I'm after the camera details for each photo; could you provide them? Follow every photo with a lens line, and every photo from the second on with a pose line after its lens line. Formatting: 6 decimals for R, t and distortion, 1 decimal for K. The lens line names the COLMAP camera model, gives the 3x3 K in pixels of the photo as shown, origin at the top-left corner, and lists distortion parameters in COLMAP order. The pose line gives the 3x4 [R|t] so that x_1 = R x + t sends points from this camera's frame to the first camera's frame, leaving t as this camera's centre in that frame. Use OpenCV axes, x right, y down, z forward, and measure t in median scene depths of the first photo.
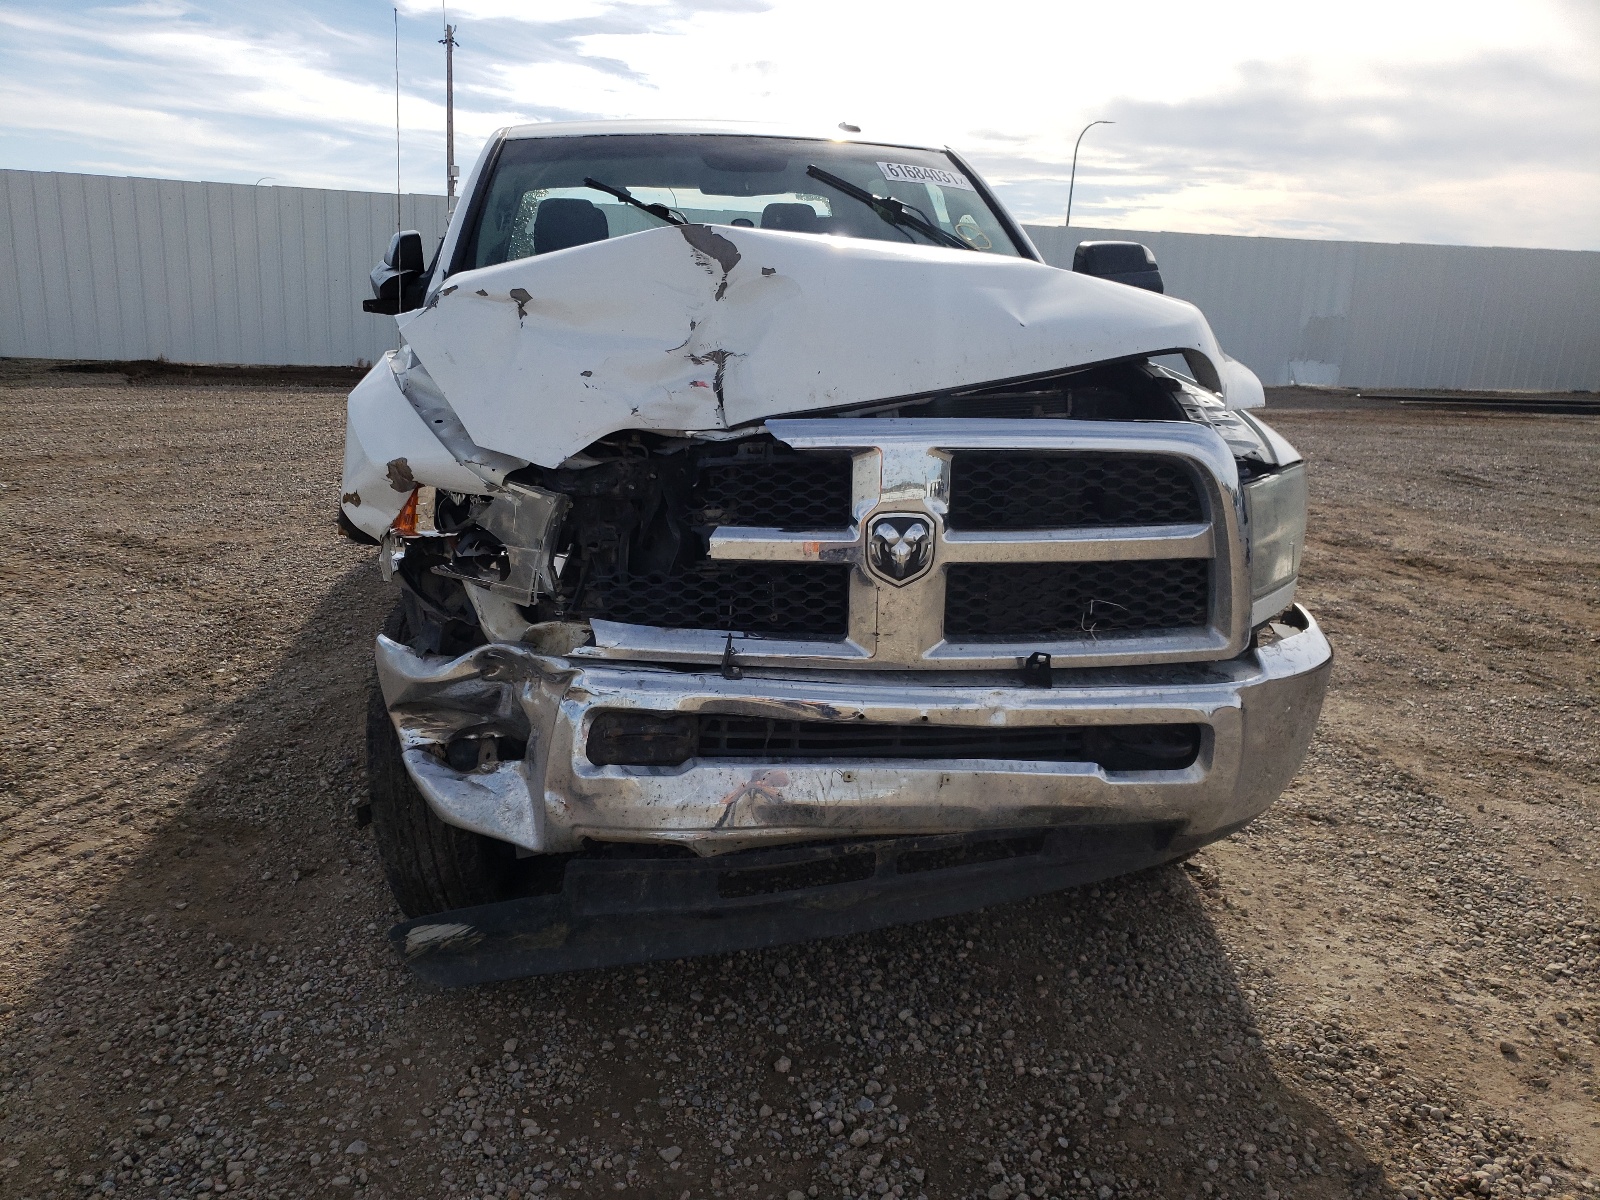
lens RADIAL K [[1317.2, 0, 797.1], [0, 1317.2, 646.1], [0, 0, 1]] dist [0.060441, -0.002659]
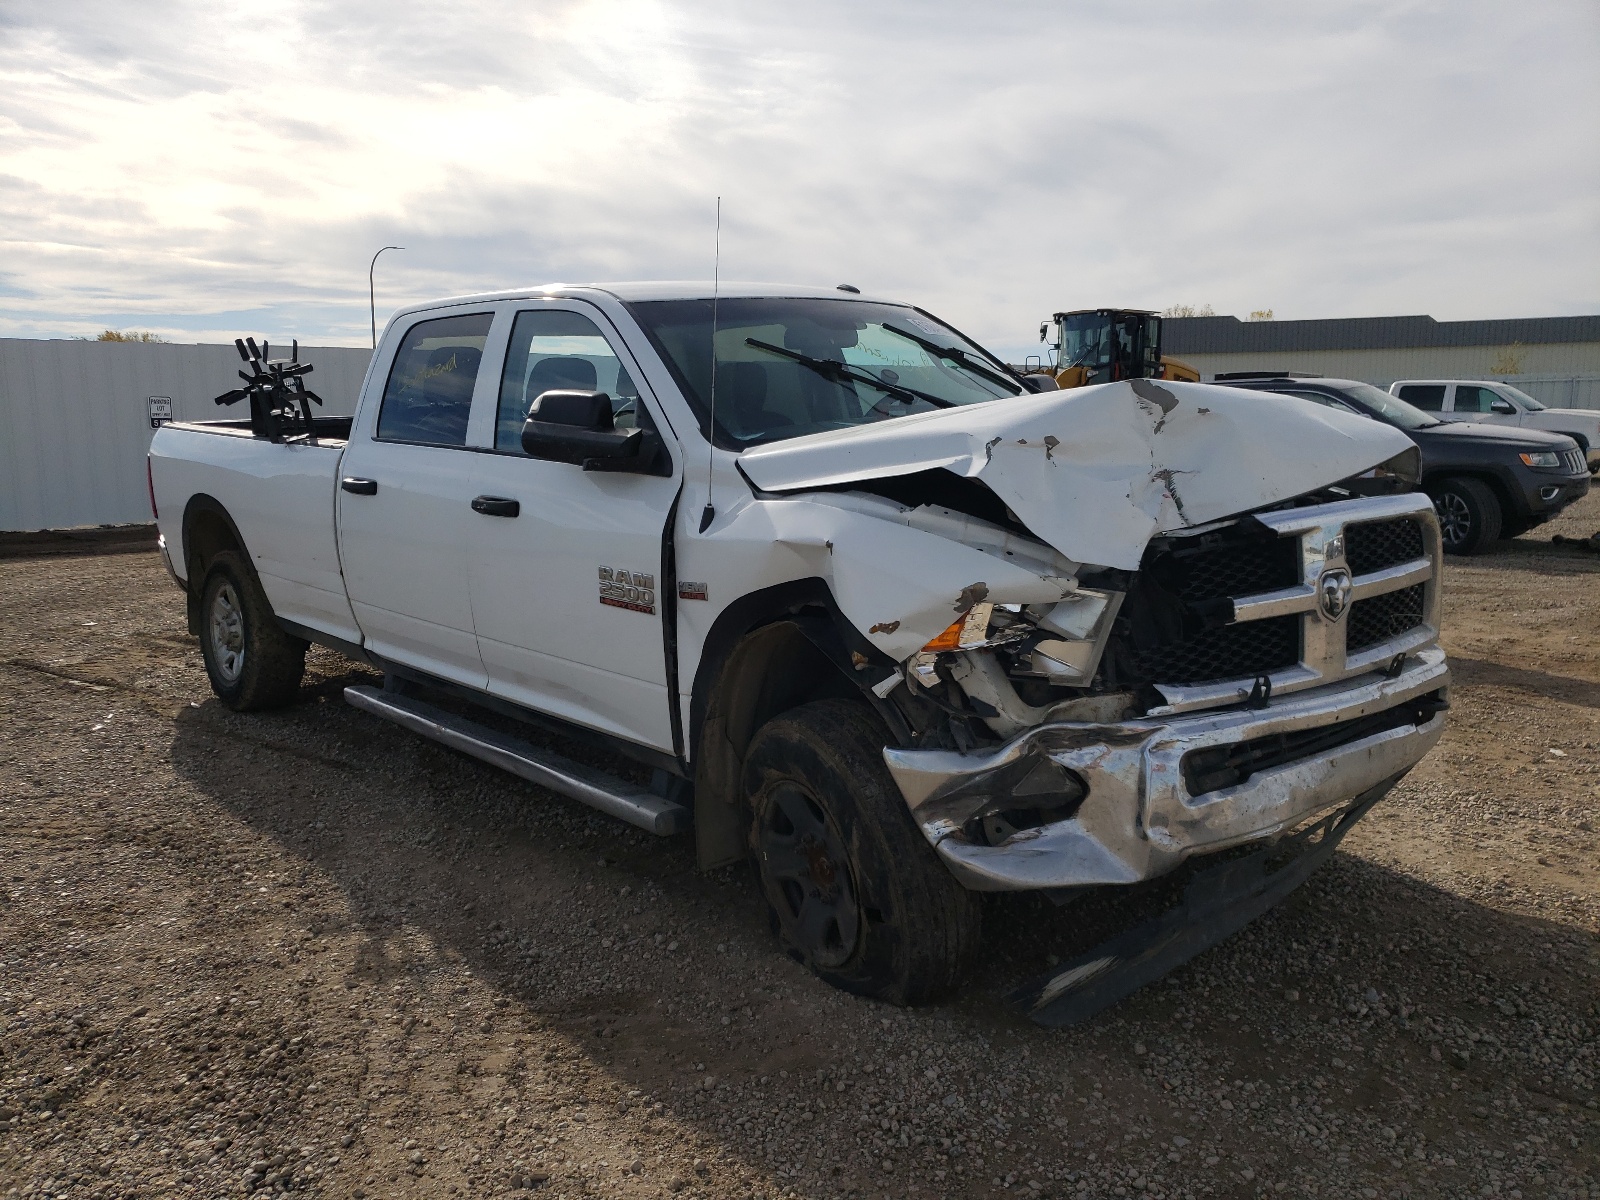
lens RADIAL K [[1321.7, 0, 800.0], [0, 1321.7, 600.0], [0, 0, 1]] dist [-0.000624, -0.002808]
pose [[0.839328, -0.133125, 0.527073, -1.109247], [0.191116, 0.979921, -0.056837, -0.094328], [-0.508924, 0.148436, 0.847917, 0.087819]]
